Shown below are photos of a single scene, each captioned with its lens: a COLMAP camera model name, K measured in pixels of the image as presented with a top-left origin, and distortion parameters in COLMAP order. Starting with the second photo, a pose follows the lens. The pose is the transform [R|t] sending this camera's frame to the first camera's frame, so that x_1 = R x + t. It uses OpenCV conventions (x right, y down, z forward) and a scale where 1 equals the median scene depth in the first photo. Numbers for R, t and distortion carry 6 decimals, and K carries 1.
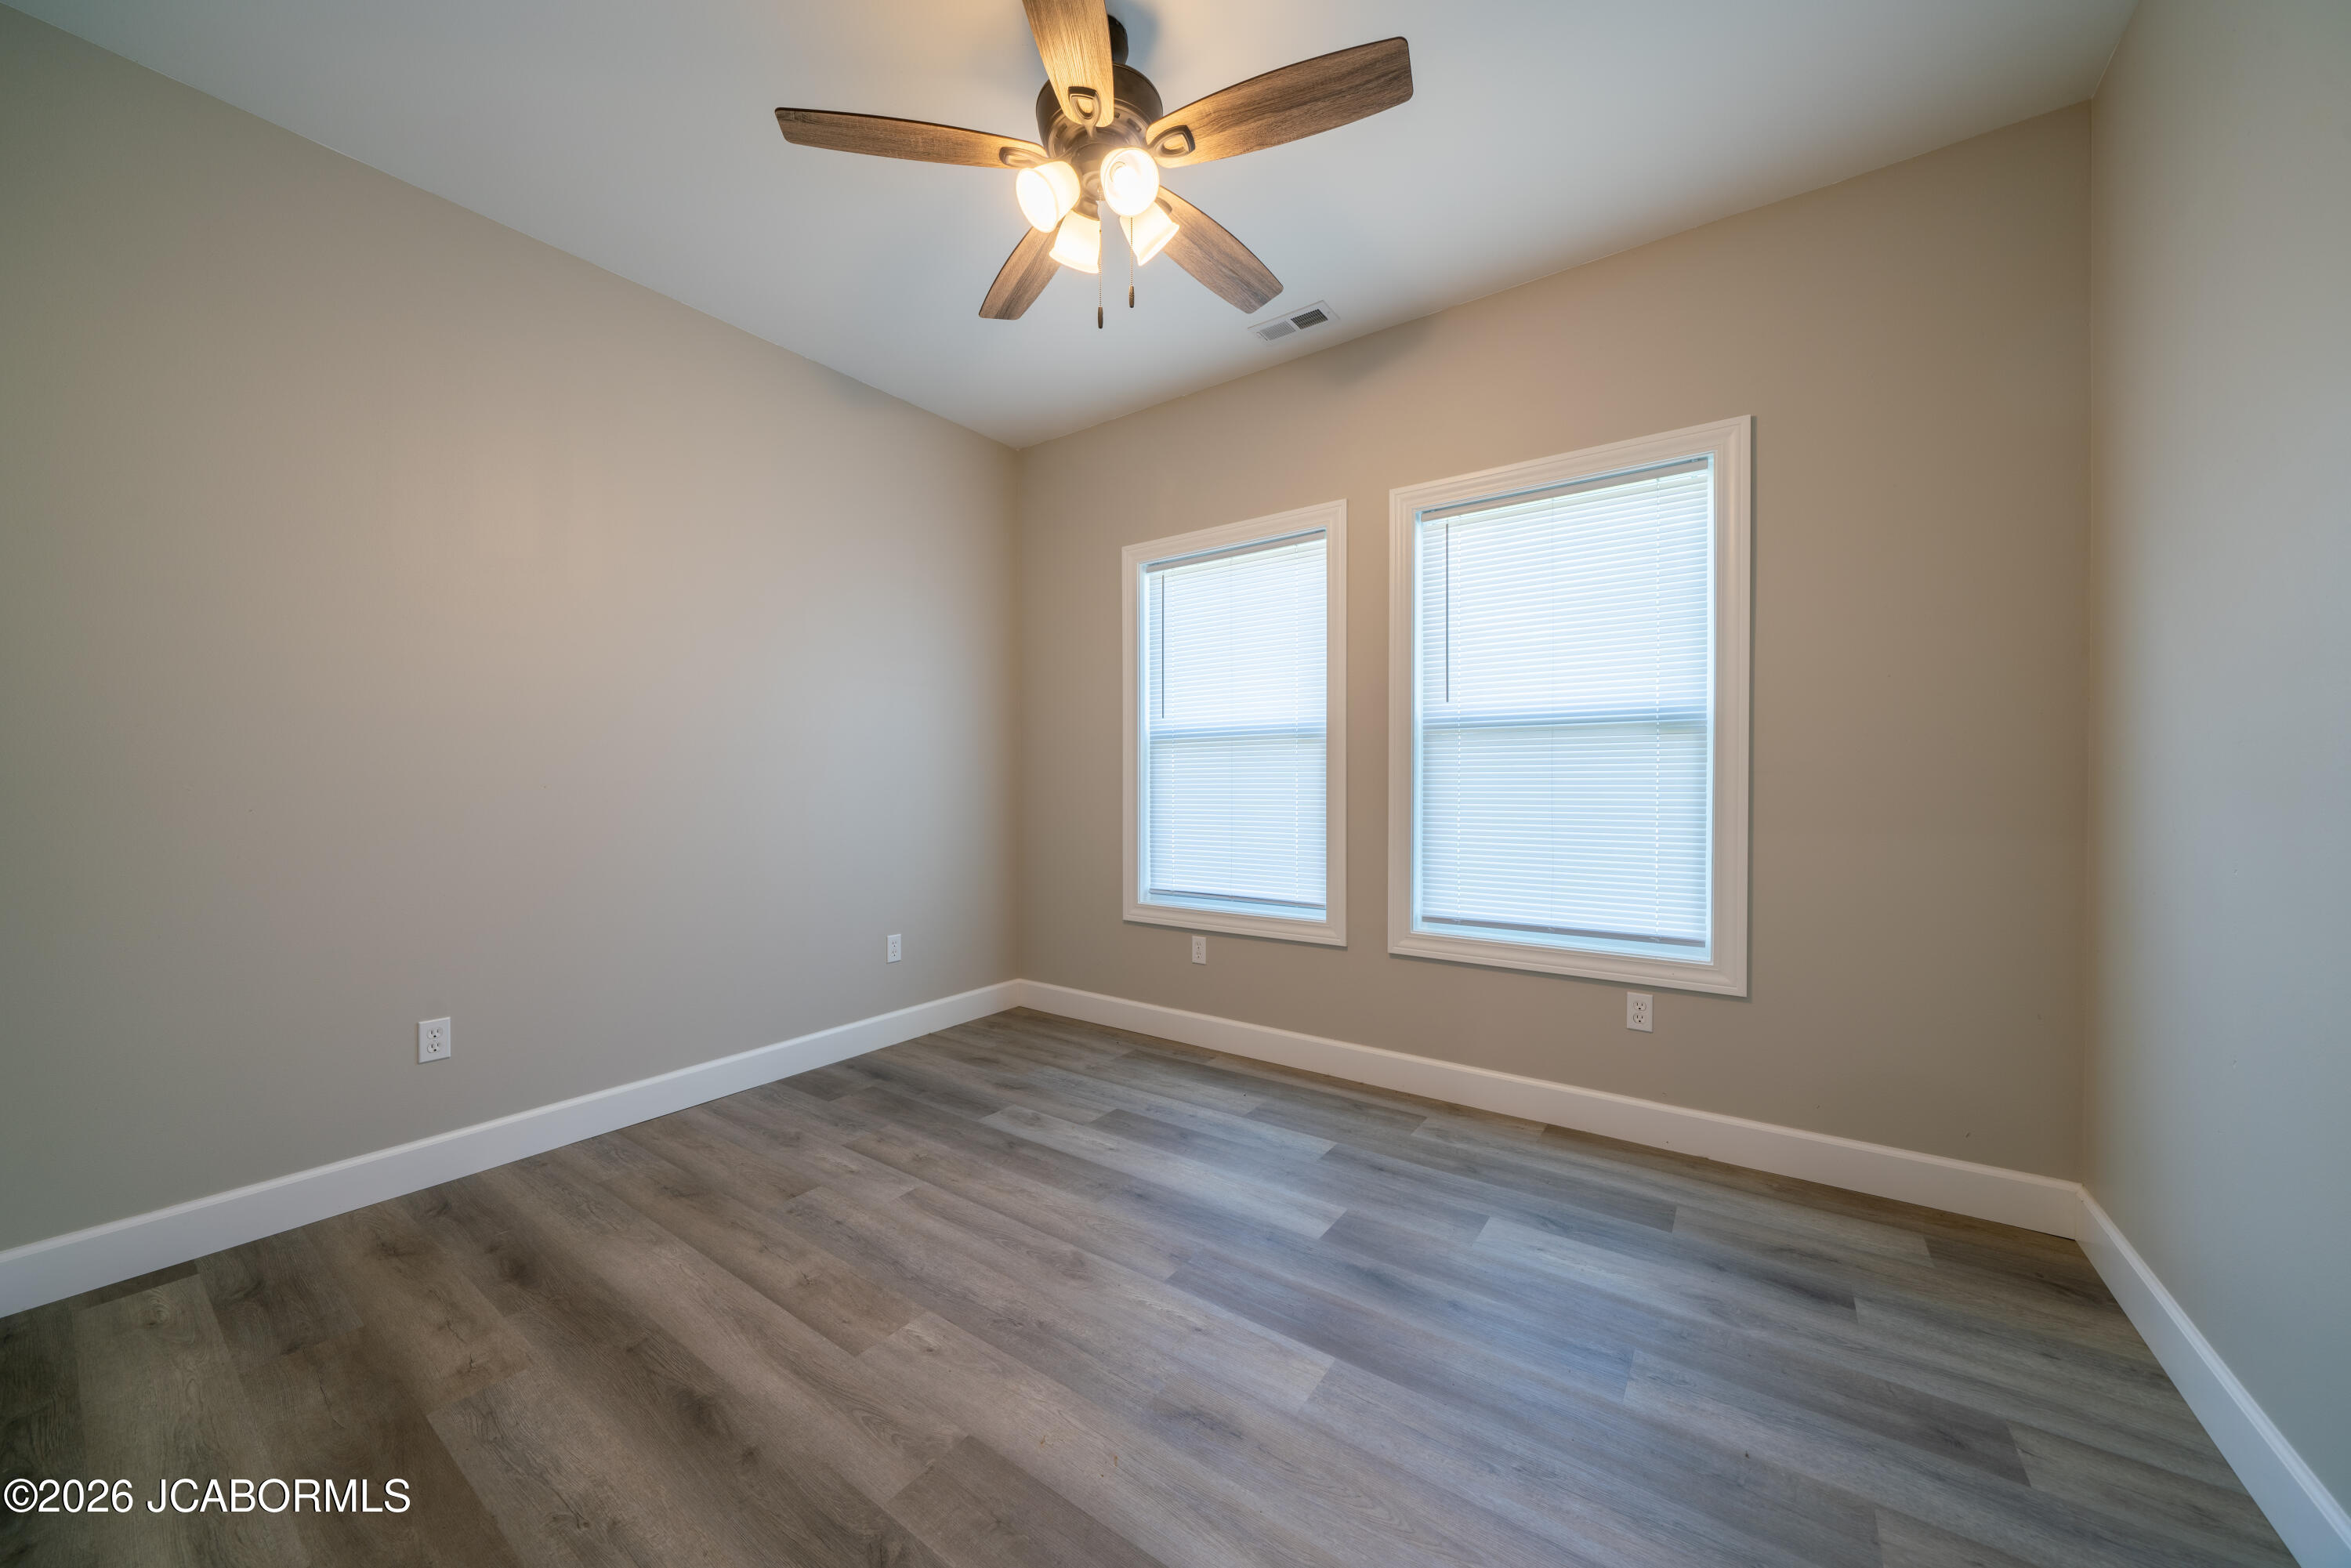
lens RADIAL K [[865.2, 0, 1151.7], [0, 865.2, 788.5], [0, 0, 1]] dist [-0.005488, 0.000440]
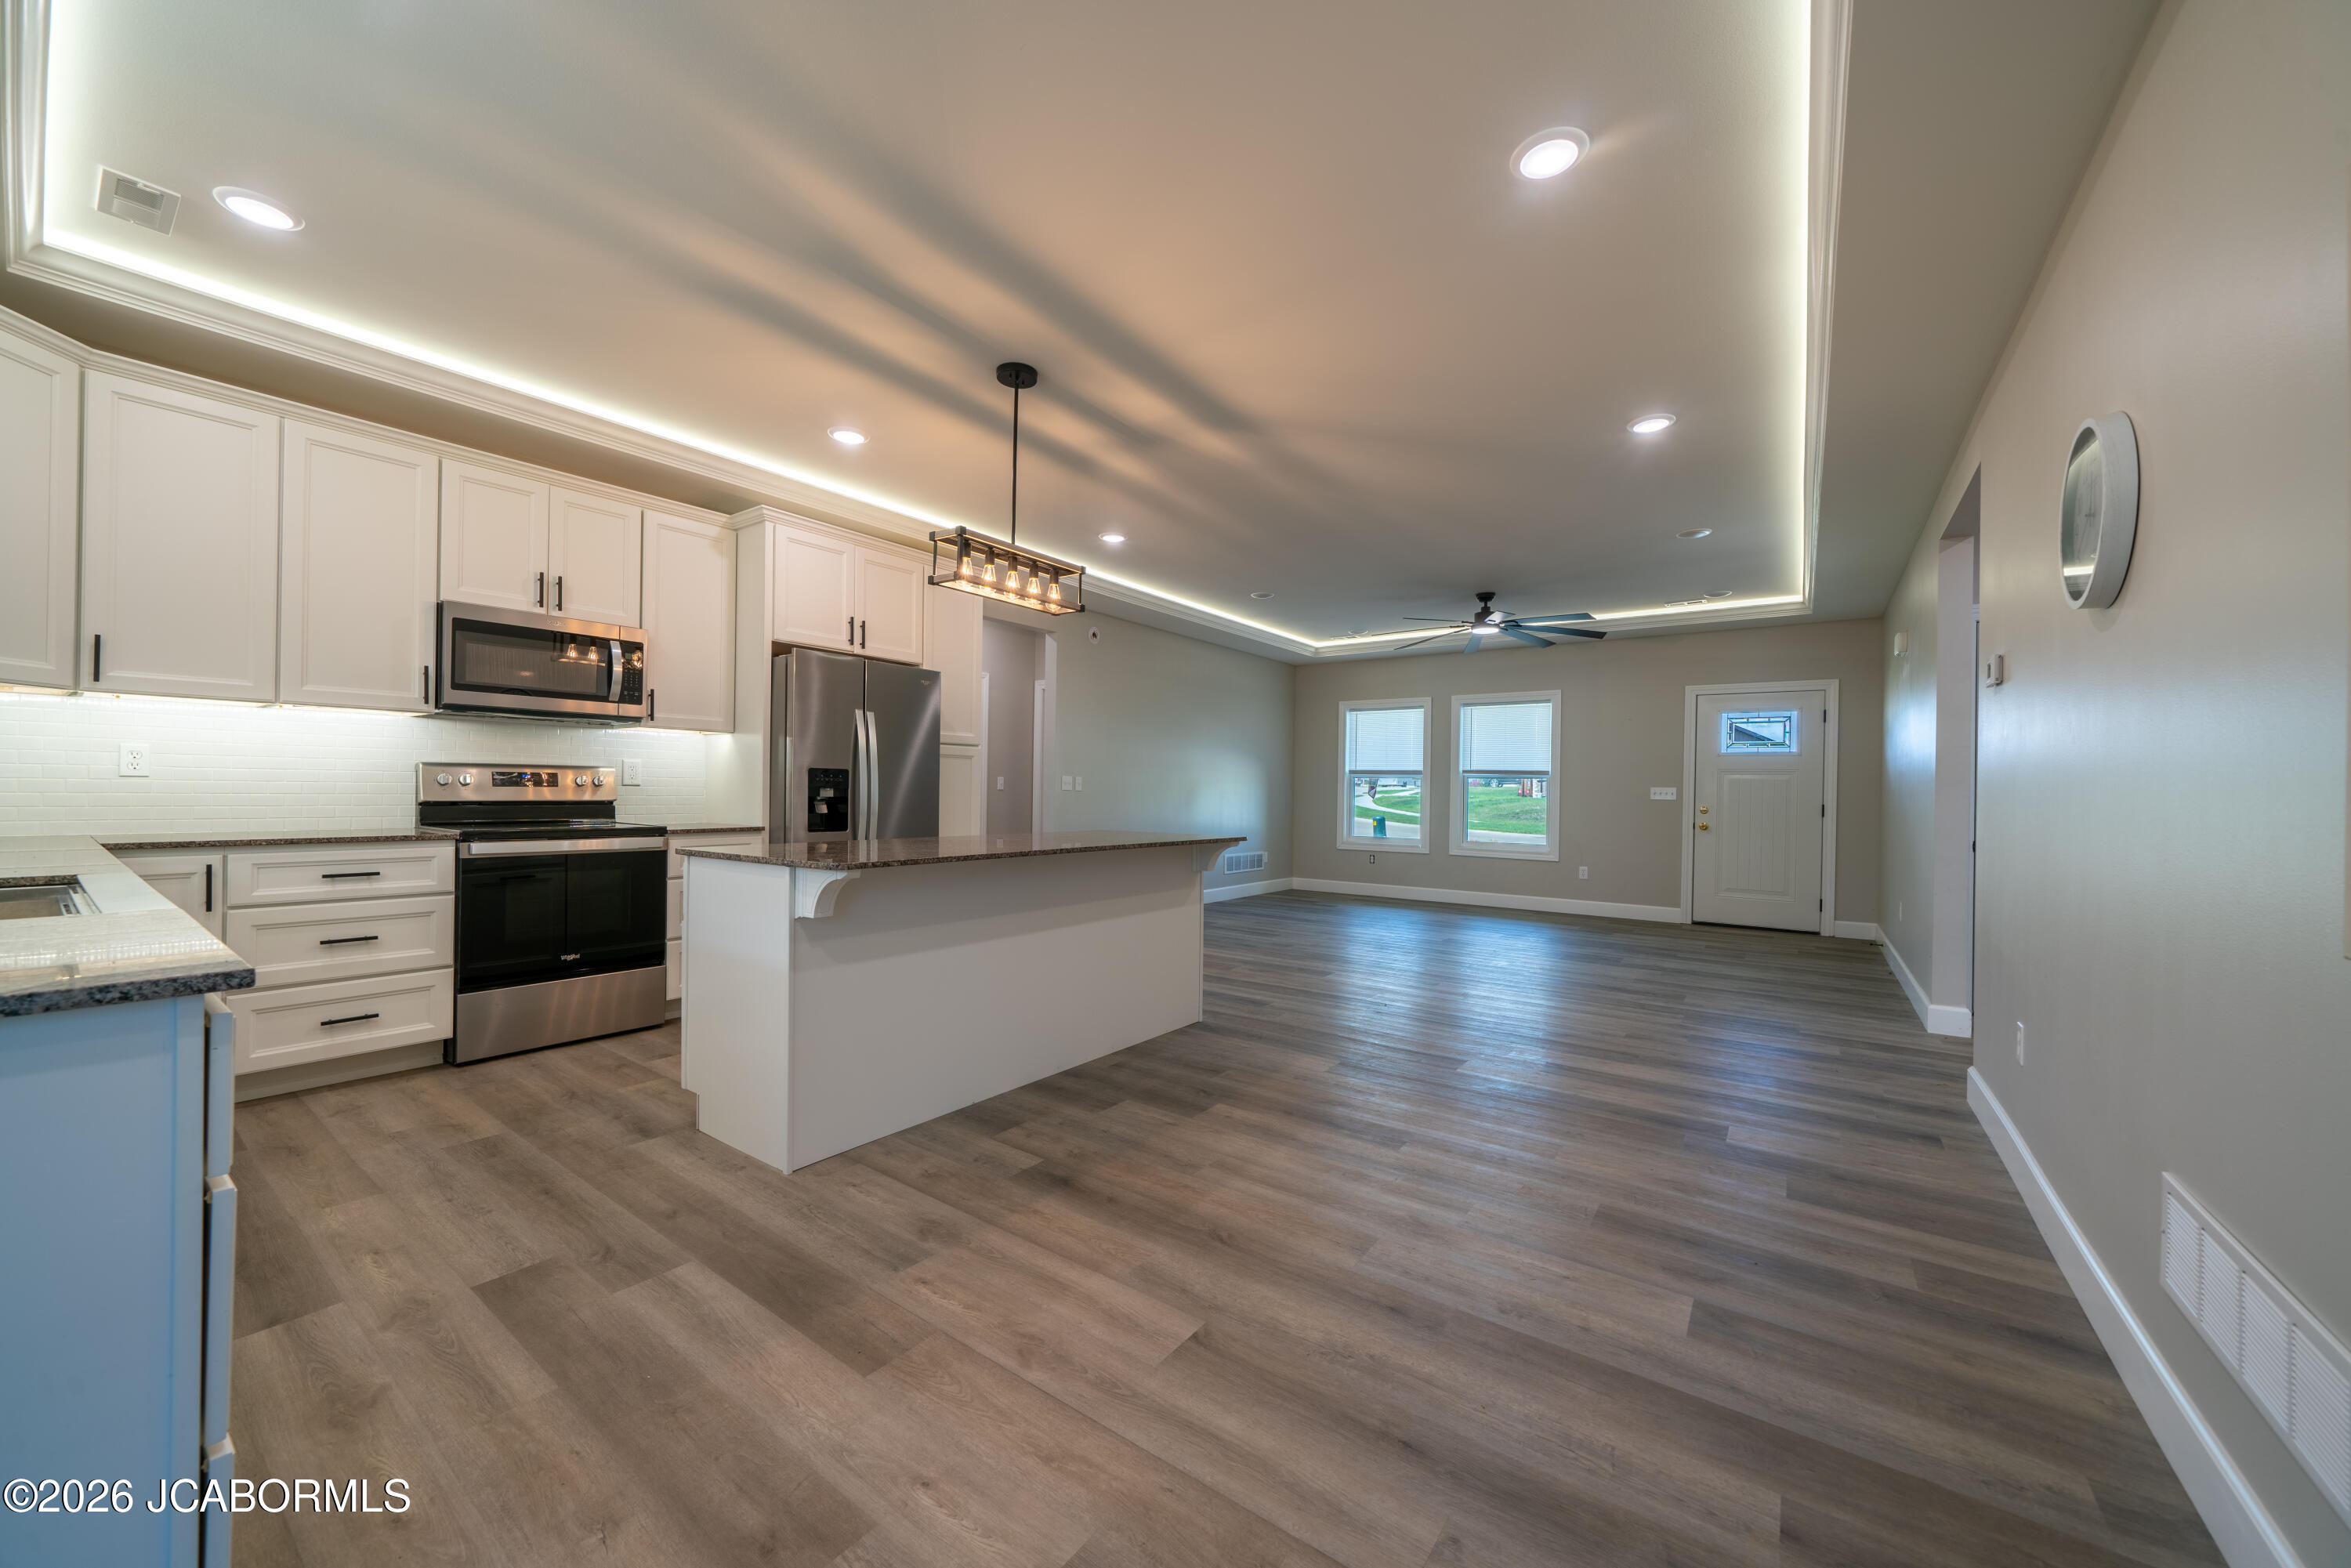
lens RADIAL K [[865.2, 0, 1160.3], [0, 865.2, 791.5], [0, 0, 1]] dist [-0.005488, 0.000440]
pose [[0.999837, 0.017923, -0.002292, -0.586665], [-0.017971, 0.999564, -0.023442, 0.054585], [0.001871, 0.023479, 0.999723, -1.612449]]
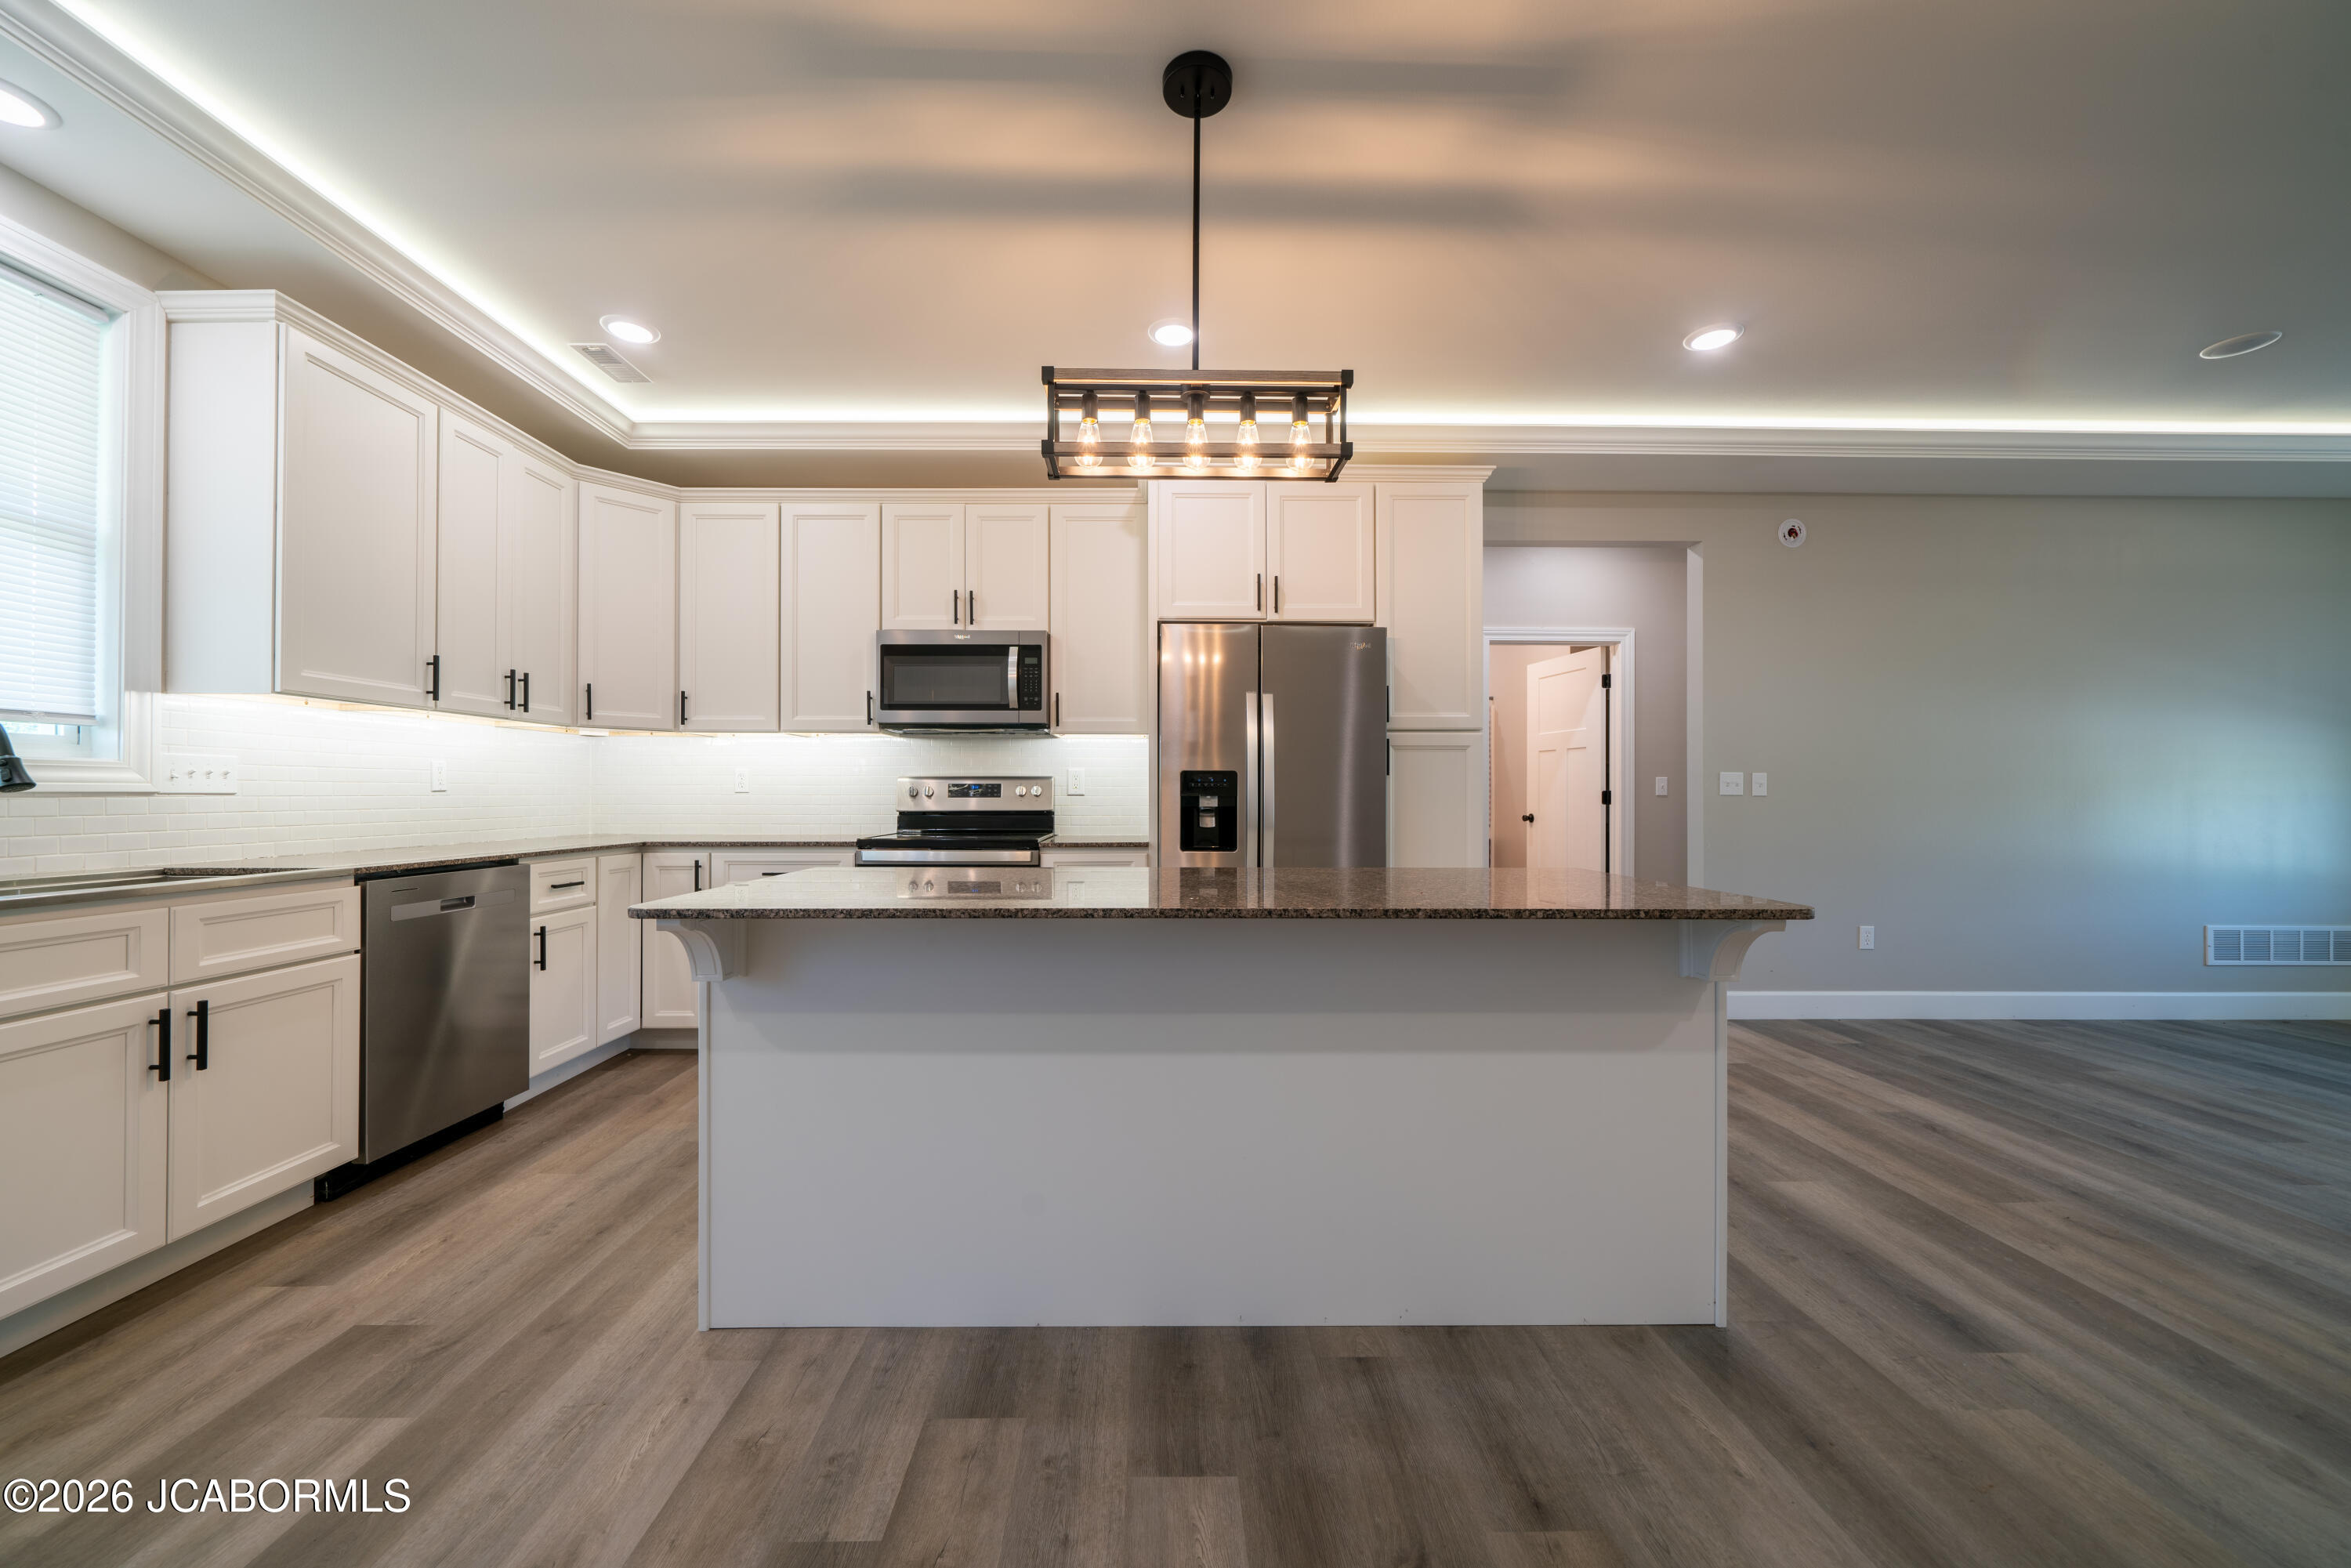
lens RADIAL K [[865.2, 0, 1155.1], [0, 865.2, 789.3], [0, 0, 1]] dist [-0.005488, 0.000440]
pose [[0.598763, 0.000176, -0.800926, -0.327602], [-0.022956, 0.999593, -0.016942, 0.040212], [0.800597, 0.028530, 0.598523, -1.016722]]
